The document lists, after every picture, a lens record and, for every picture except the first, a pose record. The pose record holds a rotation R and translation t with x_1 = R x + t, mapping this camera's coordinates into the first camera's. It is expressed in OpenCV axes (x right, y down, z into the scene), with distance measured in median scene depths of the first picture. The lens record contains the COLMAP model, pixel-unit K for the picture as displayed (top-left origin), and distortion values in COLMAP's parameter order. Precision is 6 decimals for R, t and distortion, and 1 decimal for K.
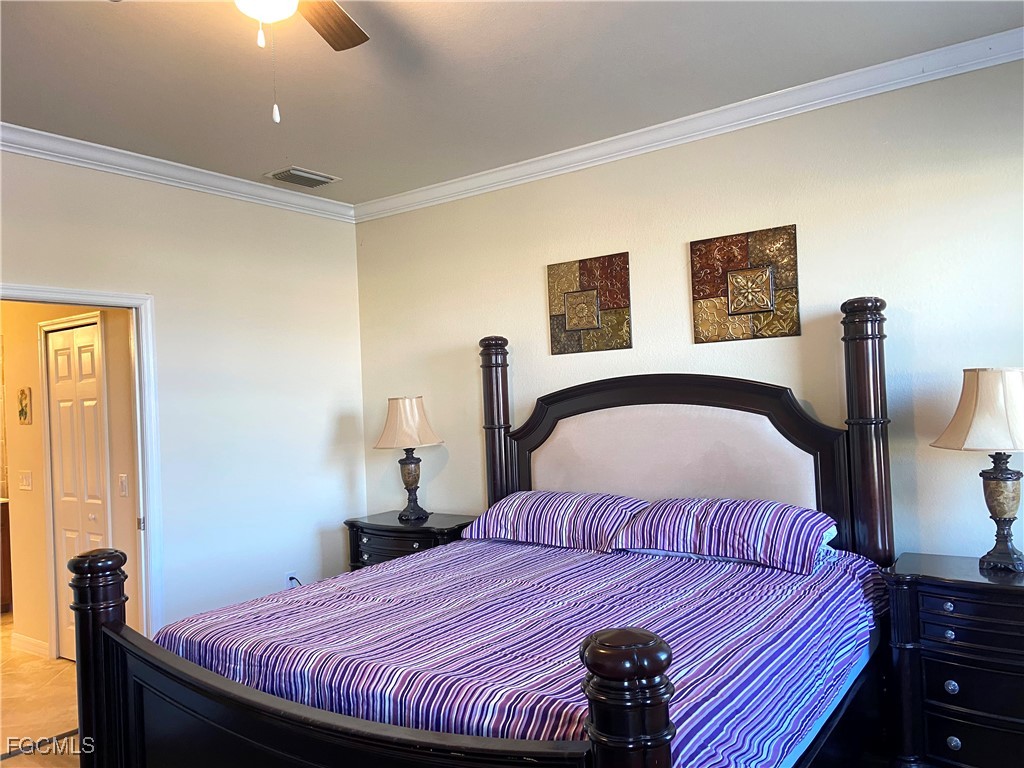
lens RADIAL K [[771.7, 0, 514.0], [0, 771.7, 384.2], [0, 0, 1]] dist [0.122632, -0.153832]
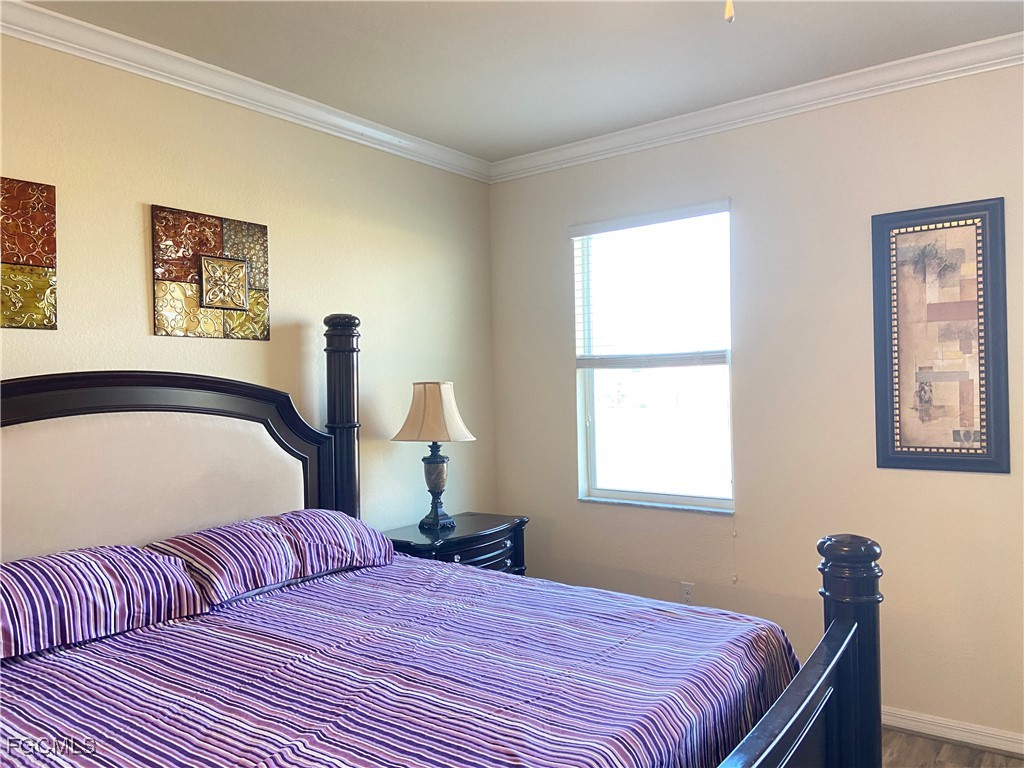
lens RADIAL K [[771.7, 0, 514.1], [0, 771.7, 384.5], [0, 0, 1]] dist [0.122632, -0.153832]
pose [[0.032133, 0.036447, 0.998819, -0.583486], [-0.012160, 0.999275, -0.036072, 0.023404], [-0.999410, -0.010987, 0.032553, 0.650610]]
